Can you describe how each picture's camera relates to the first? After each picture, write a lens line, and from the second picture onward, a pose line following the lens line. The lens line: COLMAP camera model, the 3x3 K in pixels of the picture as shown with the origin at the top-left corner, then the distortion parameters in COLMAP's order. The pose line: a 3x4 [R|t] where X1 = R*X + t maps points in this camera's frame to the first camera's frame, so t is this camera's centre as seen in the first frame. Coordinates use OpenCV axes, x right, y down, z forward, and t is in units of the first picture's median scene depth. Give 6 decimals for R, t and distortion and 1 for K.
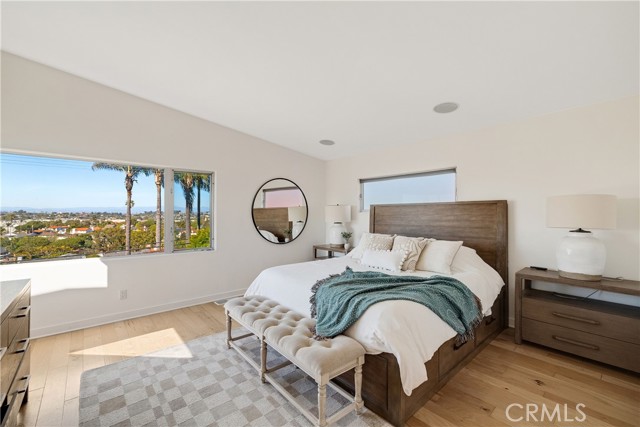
lens RADIAL K [[270.8, 0, 318.2], [0, 270.8, 213.9], [0, 0, 1]] dist [-0.000244, -0.000368]
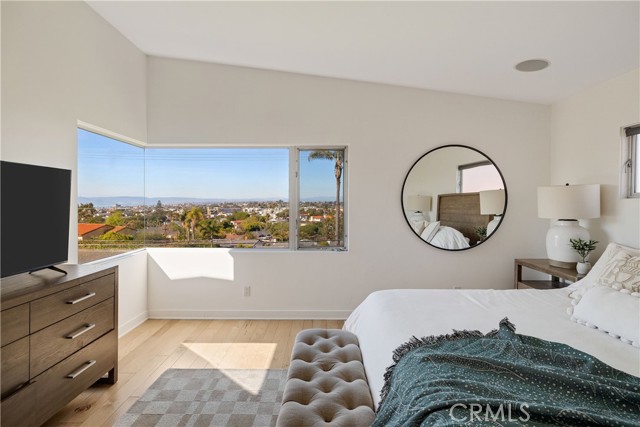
lens RADIAL K [[332.2, 0, 318.4], [0, 332.2, 207.2], [0, 0, 1]] dist [0.000559, -0.000769]
pose [[0.751376, 0.008095, -0.659825, 0.130350], [0.000194, 0.999922, 0.012488, 0.001333], [0.659874, -0.009512, 0.751316, 0.214015]]
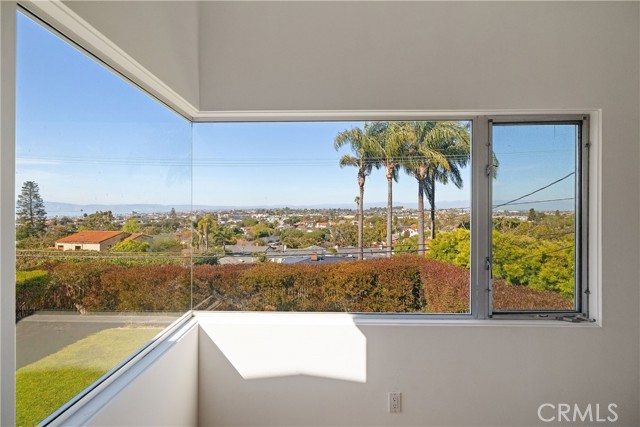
lens RADIAL K [[314.4, 0, 315.9], [0, 314.4, 215.9], [0, 0, 1]] dist [0.005773, 0.000277]
pose [[0.738144, 0.011681, -0.674542, -0.303380], [0.001275, 0.999824, 0.018709, -0.019354], [0.674642, -0.014670, 0.737999, 0.345159]]
